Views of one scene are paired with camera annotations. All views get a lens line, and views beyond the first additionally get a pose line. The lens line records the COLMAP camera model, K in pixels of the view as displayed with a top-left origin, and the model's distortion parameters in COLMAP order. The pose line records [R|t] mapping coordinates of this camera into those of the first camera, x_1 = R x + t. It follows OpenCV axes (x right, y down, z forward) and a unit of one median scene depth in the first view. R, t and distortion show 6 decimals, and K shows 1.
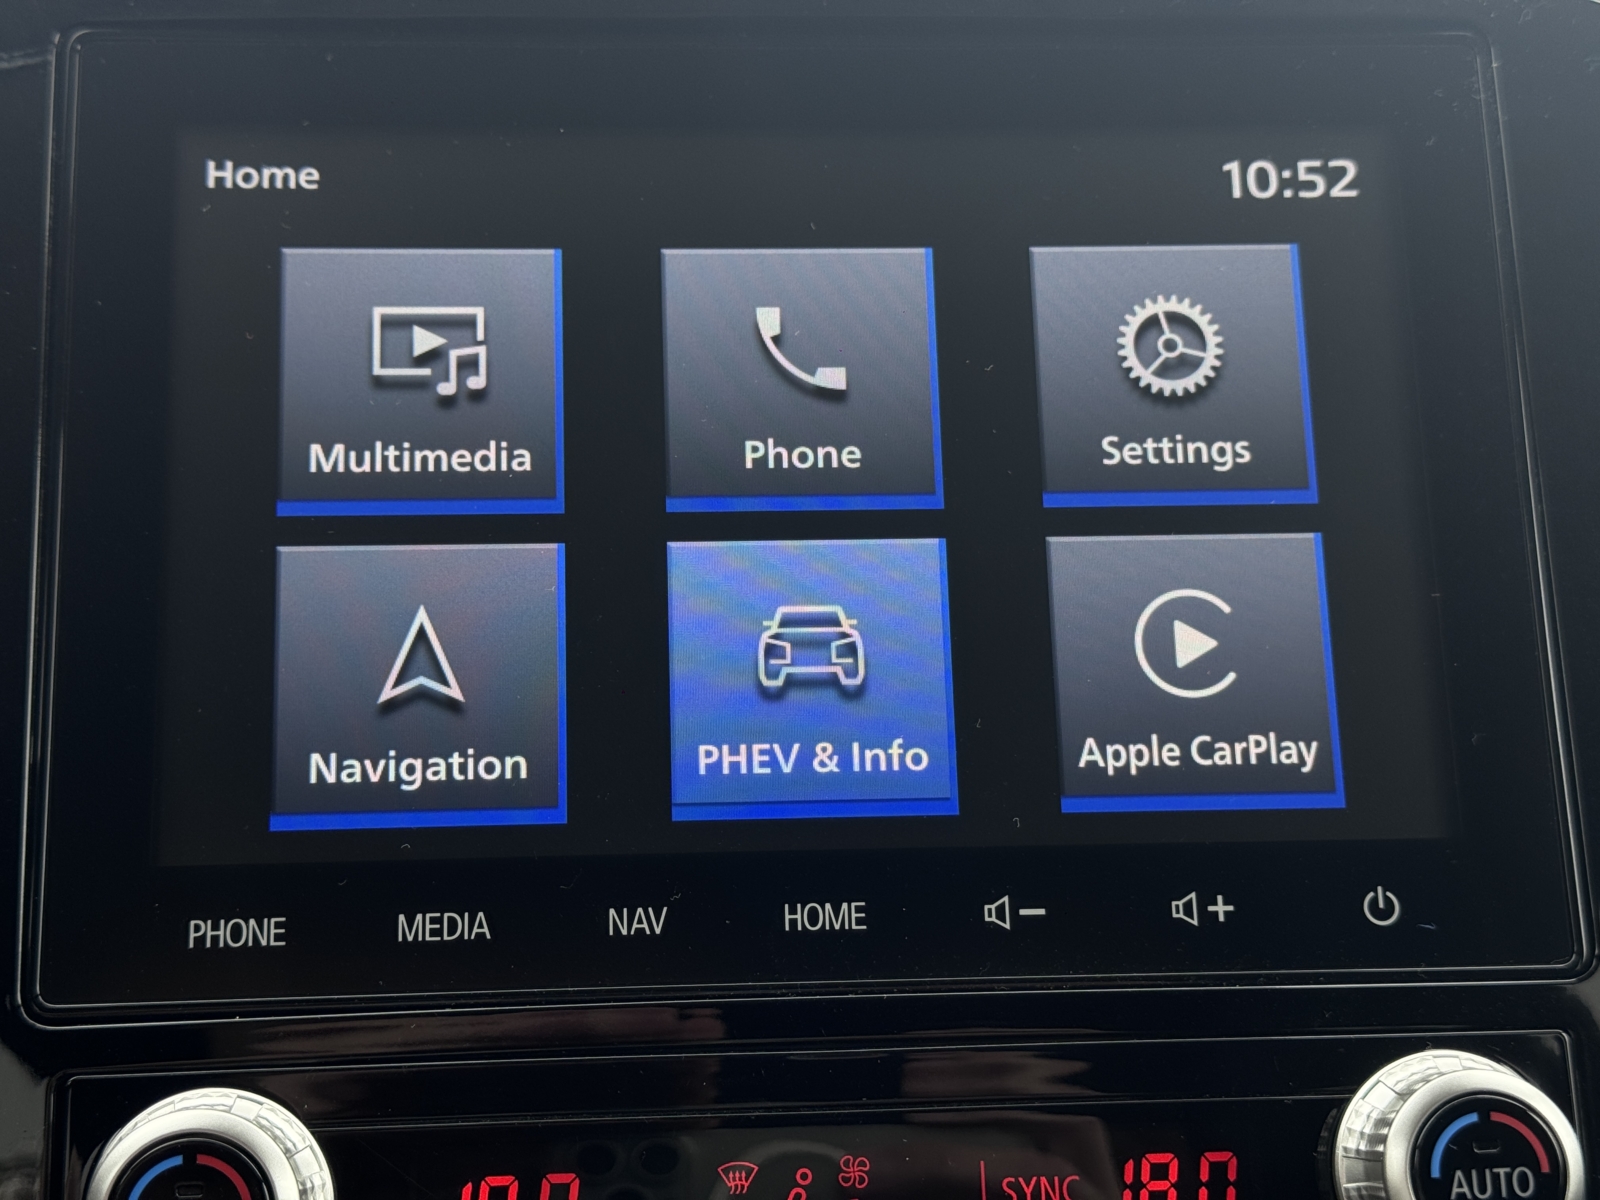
lens RADIAL K [[2386.4, 0, 800.0], [0, 2386.4, 600.0], [0, 0, 1]] dist [0.178867, -0.154073]
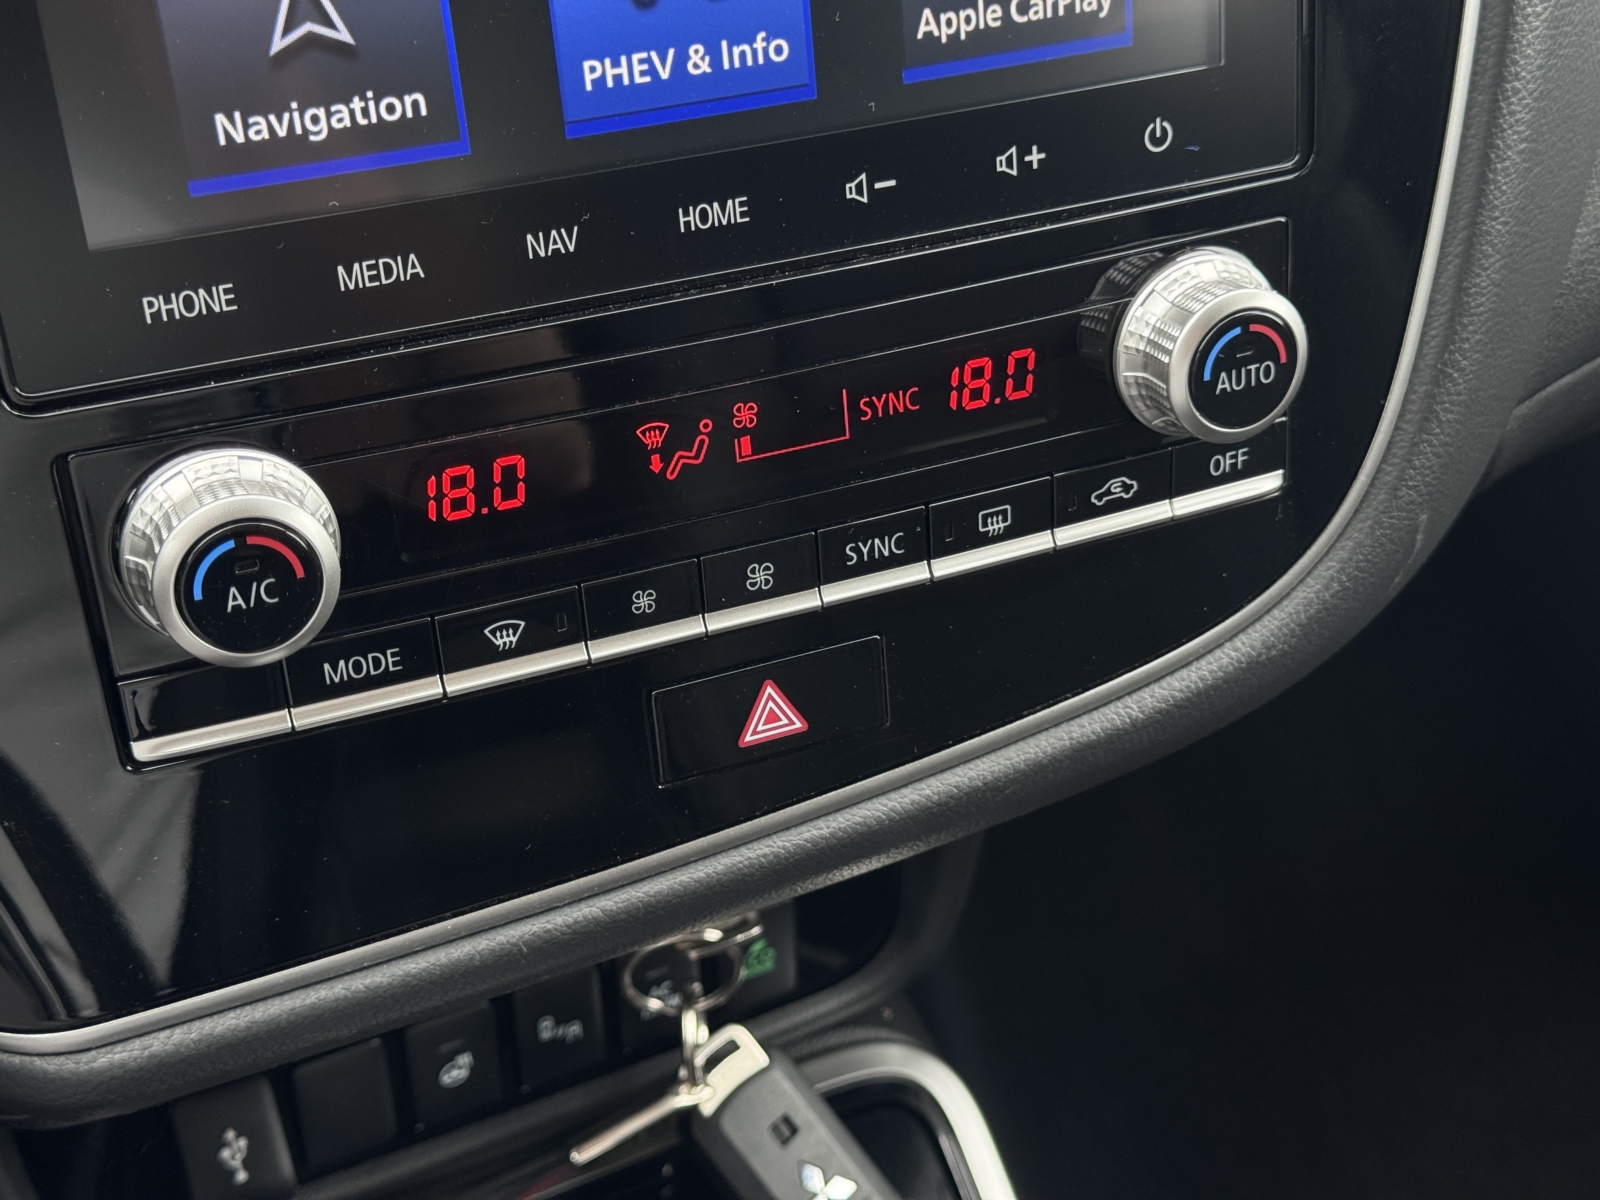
lens RADIAL K [[2386.4, 0, 800.0], [0, 2386.4, 600.0], [0, 0, 1]] dist [0.178867, -0.154073]
pose [[0.945623, -0.168548, 0.278187, -0.288017], [-0.028356, 0.809293, 0.586721, -0.372831], [-0.324026, -0.562705, 0.760507, 0.038318]]
